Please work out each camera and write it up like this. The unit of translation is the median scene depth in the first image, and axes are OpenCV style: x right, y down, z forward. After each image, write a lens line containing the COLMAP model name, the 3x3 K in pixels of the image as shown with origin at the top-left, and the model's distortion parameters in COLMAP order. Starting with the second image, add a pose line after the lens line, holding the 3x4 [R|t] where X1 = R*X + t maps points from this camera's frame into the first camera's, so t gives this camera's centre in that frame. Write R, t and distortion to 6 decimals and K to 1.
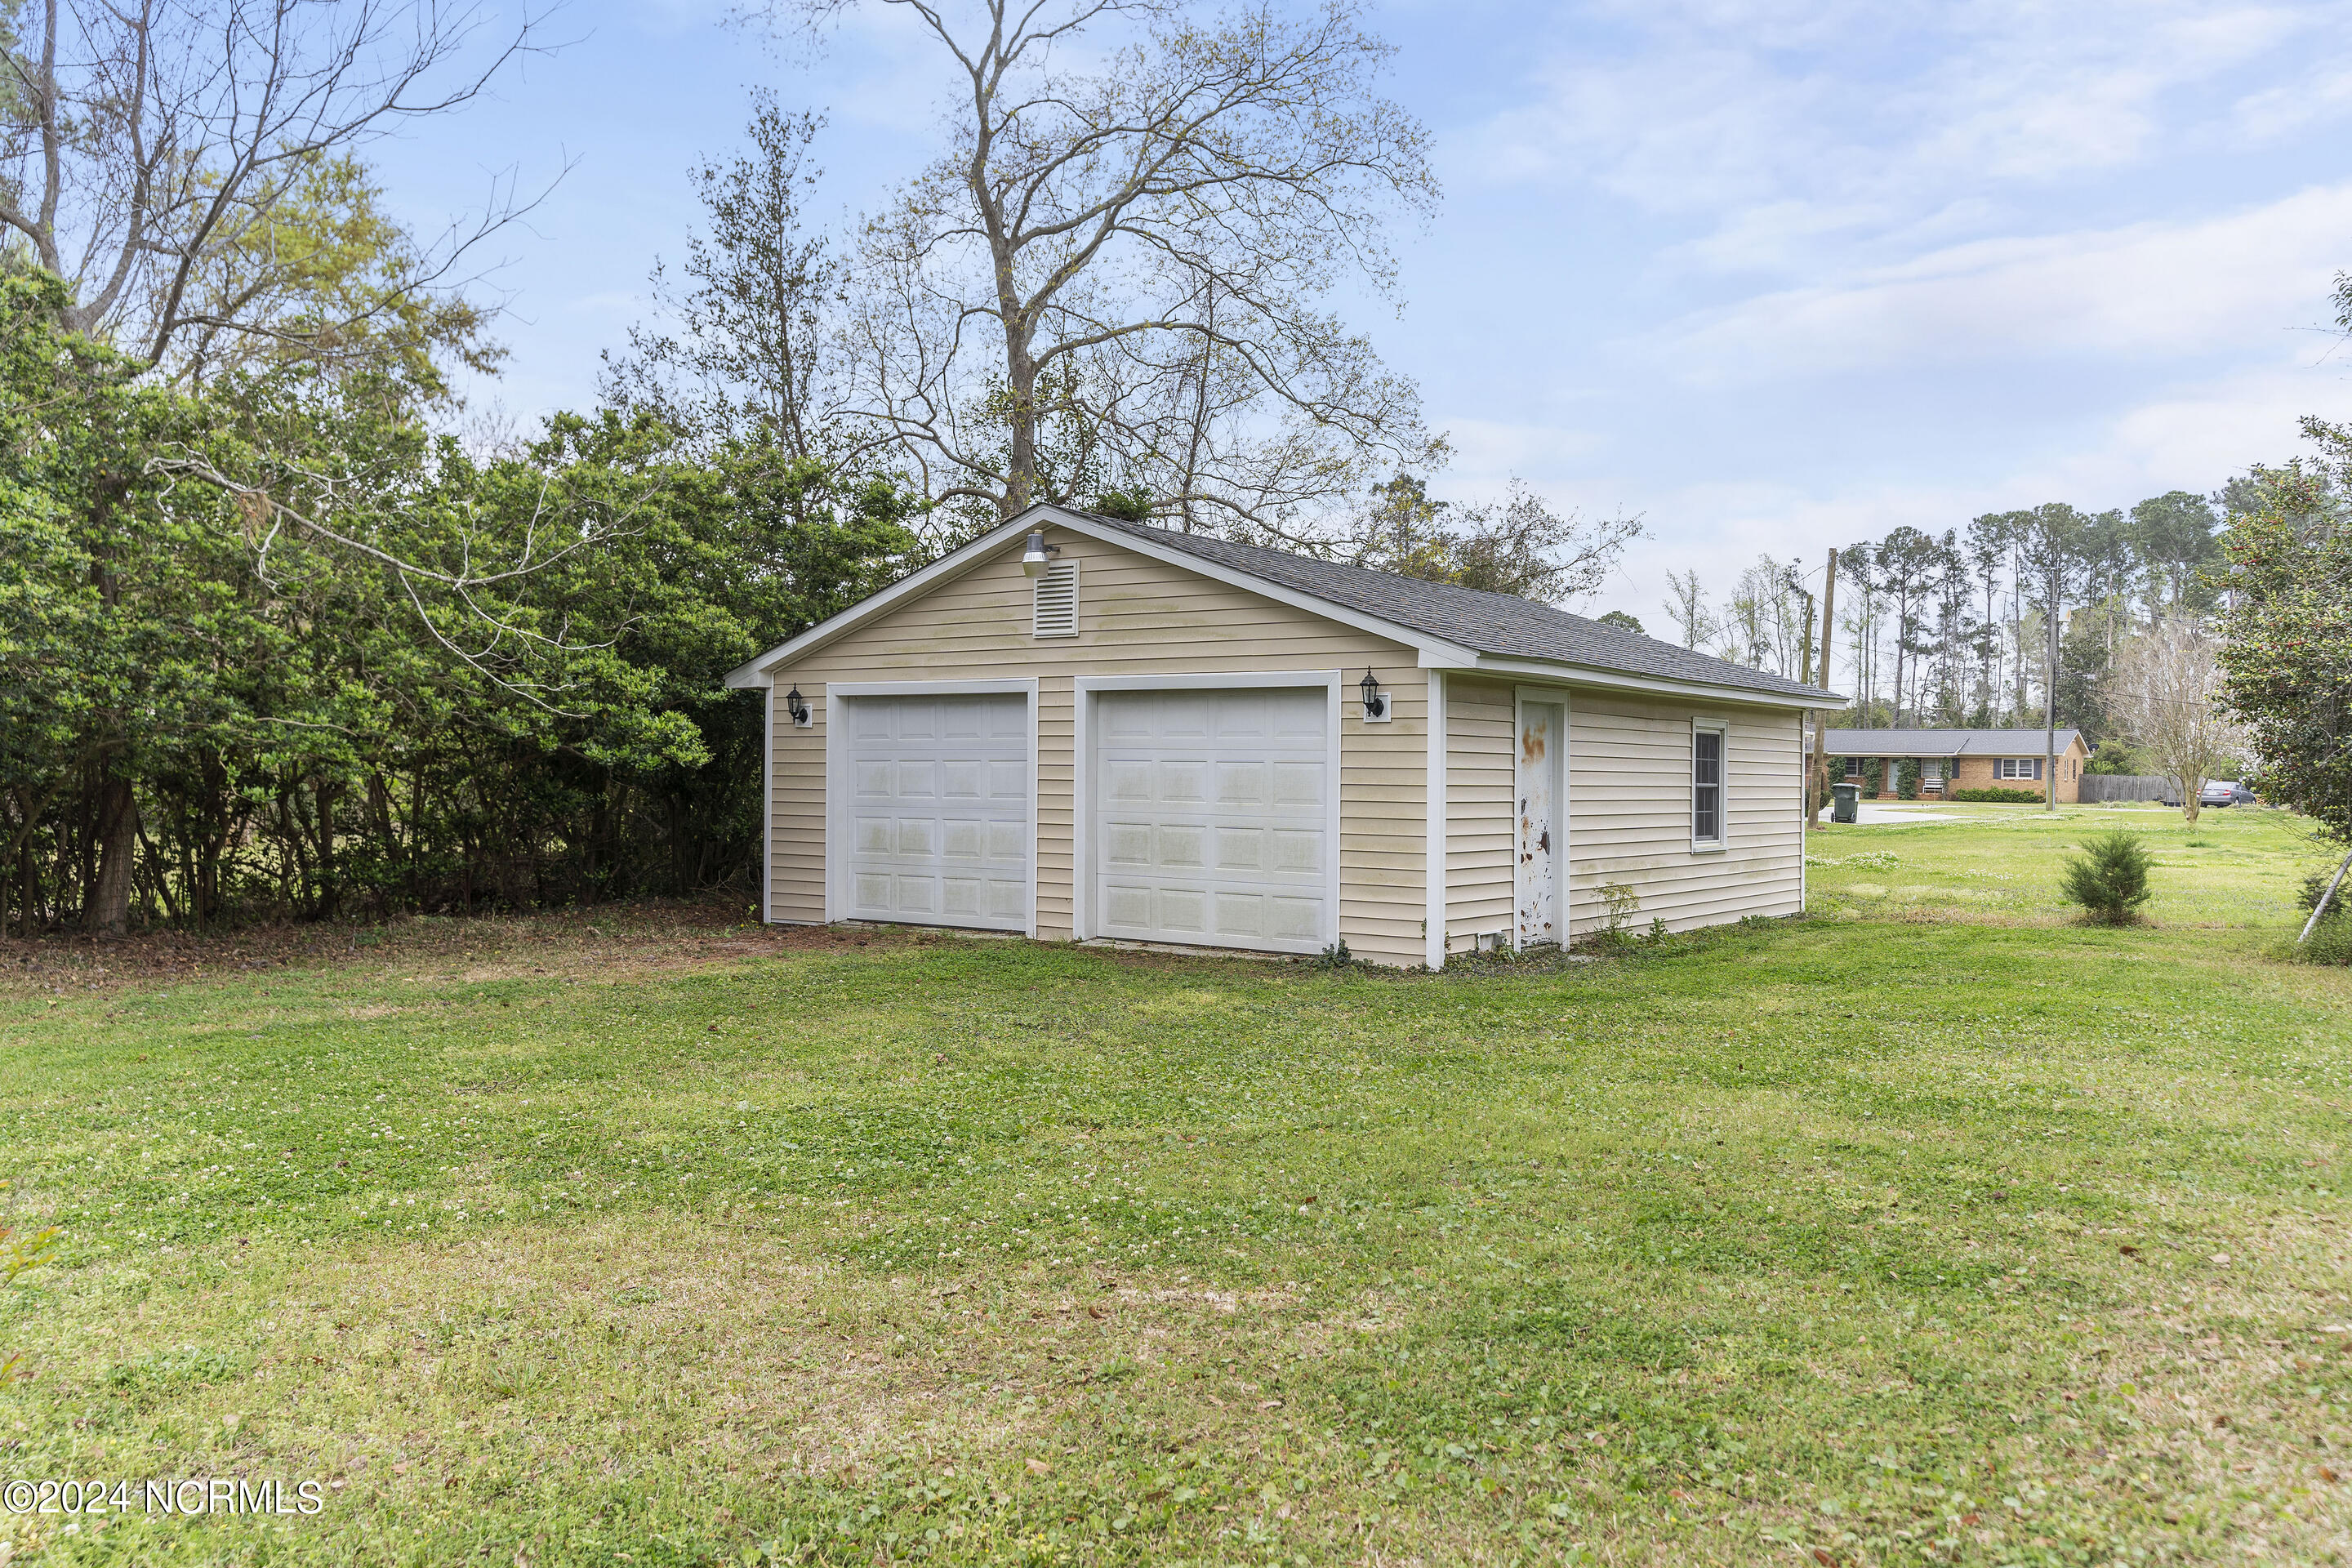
lens RADIAL K [[1955.6, 0, 1176.0], [0, 1955.6, 784.0], [0, 0, 1]] dist [-0.000474, 0.000048]
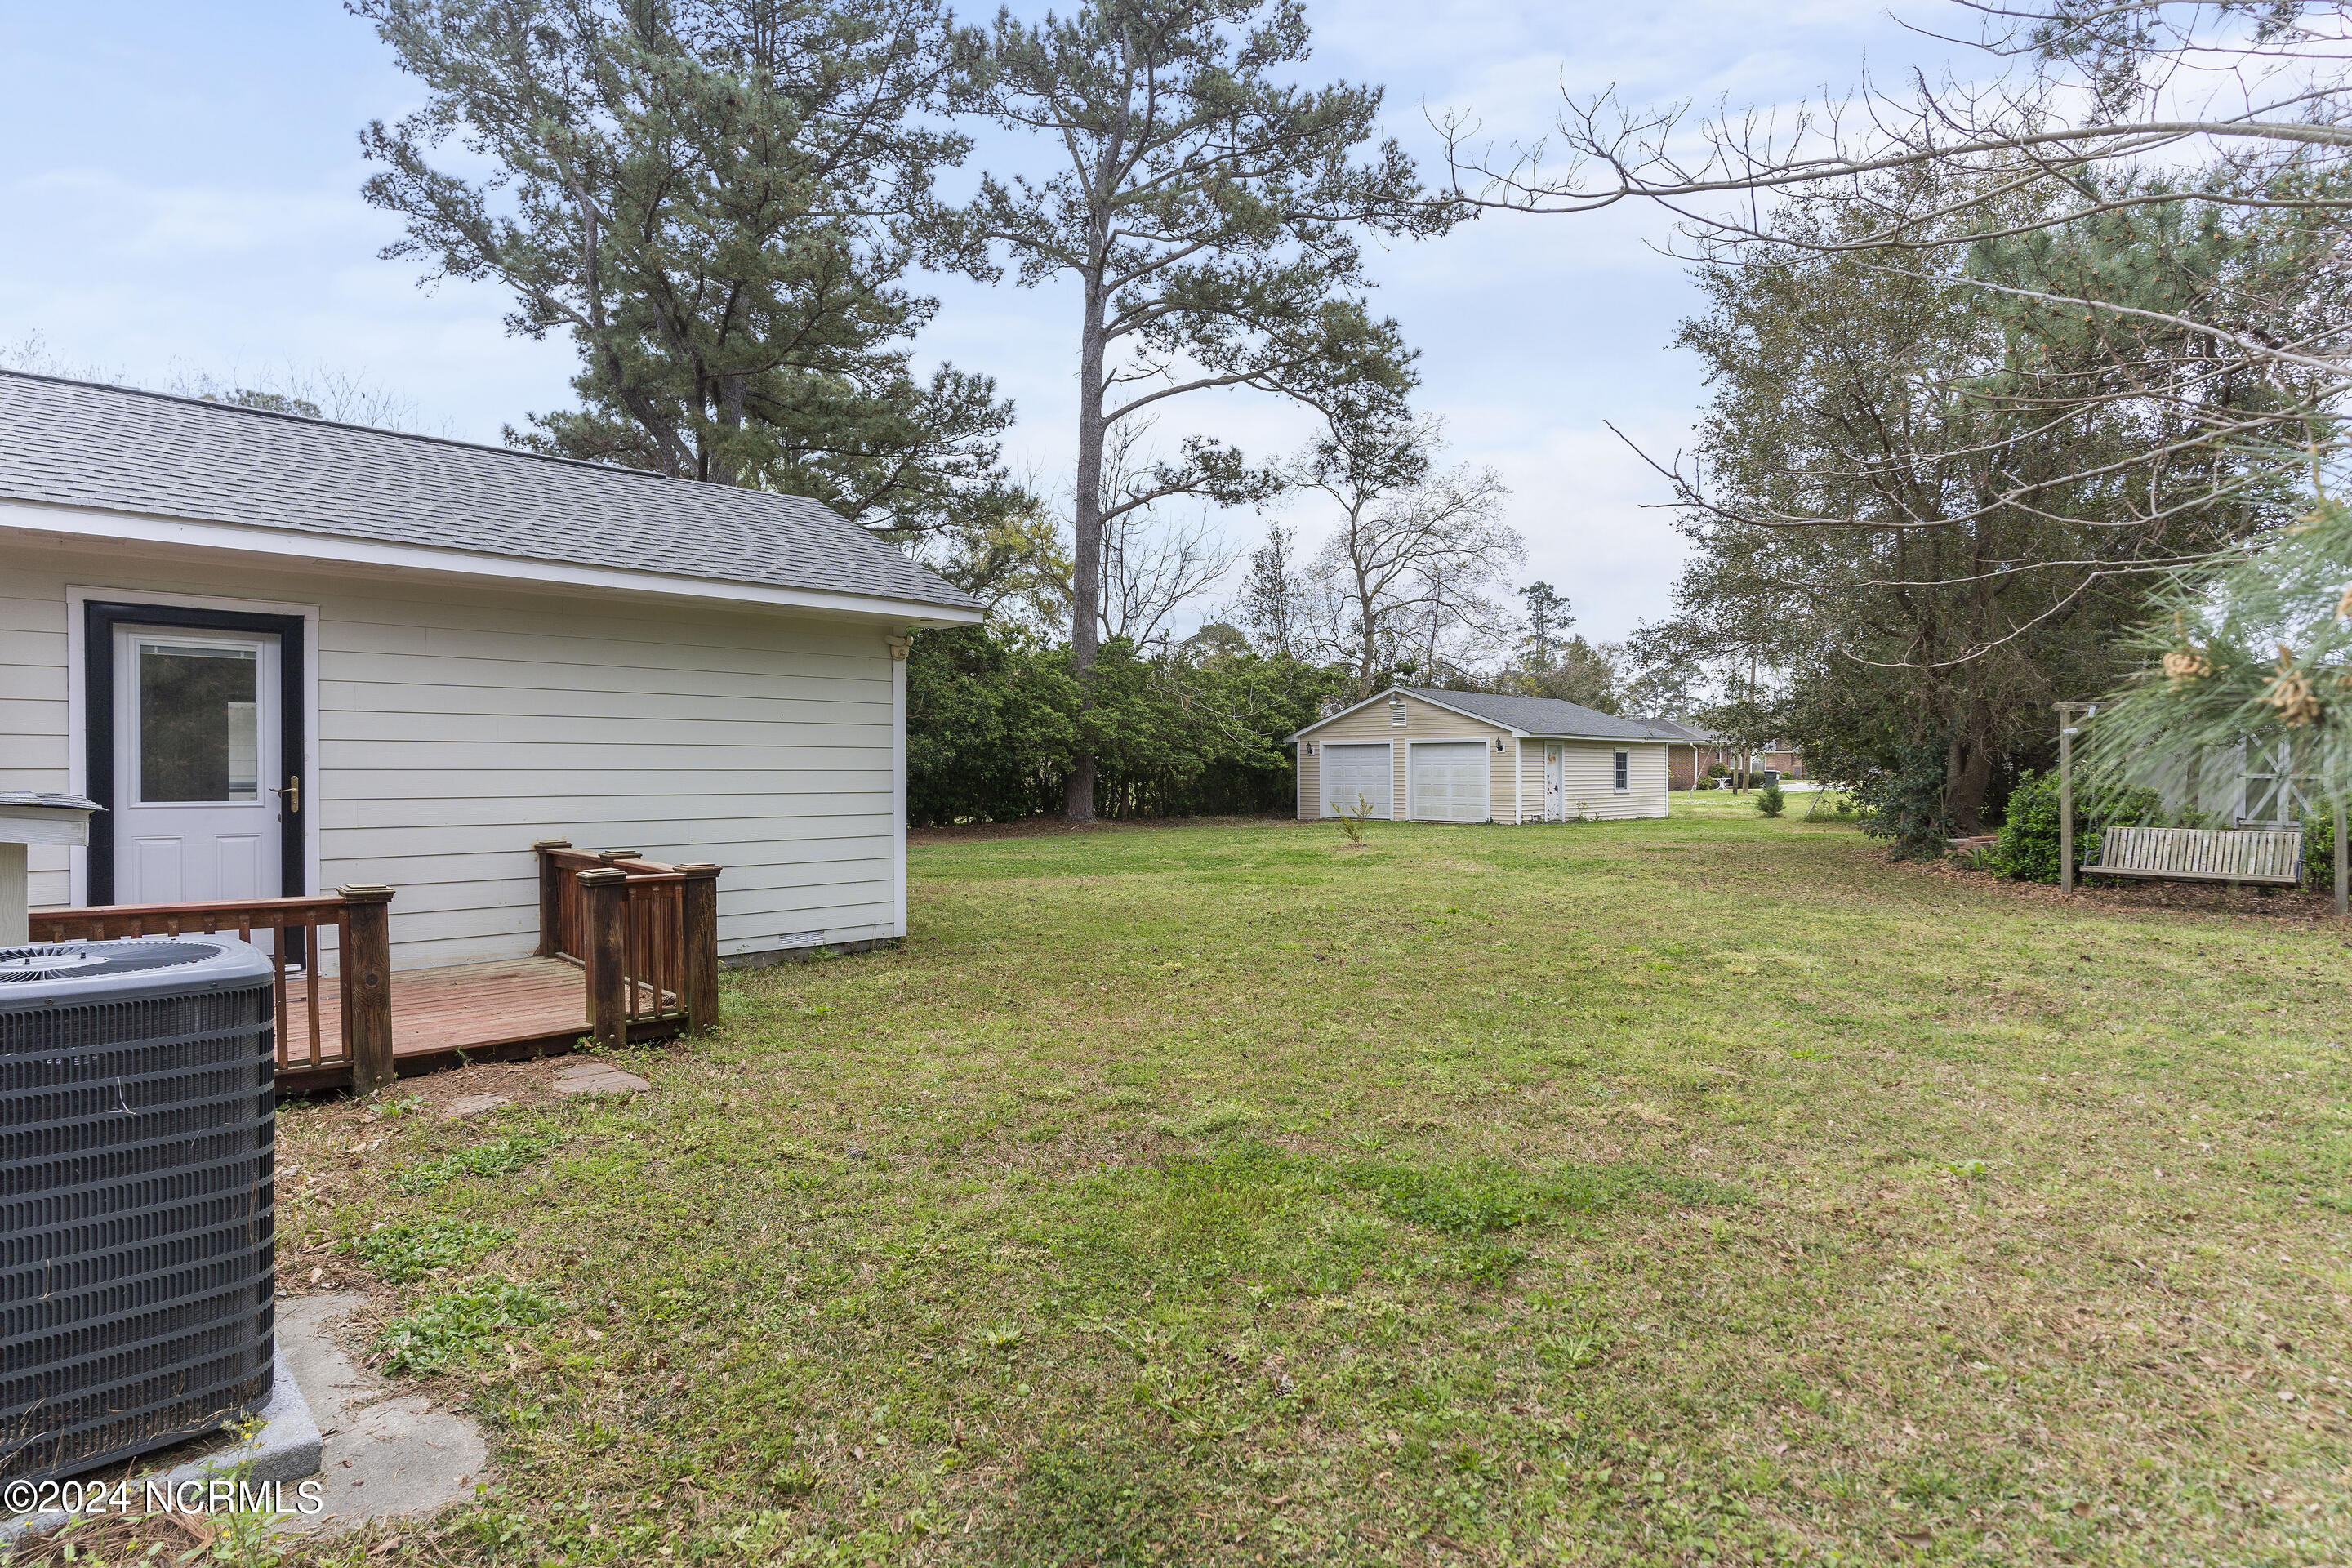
lens RADIAL K [[1218.5, 0, 1176.0], [0, 1218.5, 784.0], [0, 0, 1]] dist [-0.003562, -0.000172]
pose [[0.984187, -0.010782, -0.176805, -0.057371], [0.011842, 0.999918, 0.004942, 0.003994], [0.176737, -0.006958, 0.984234, -0.860814]]
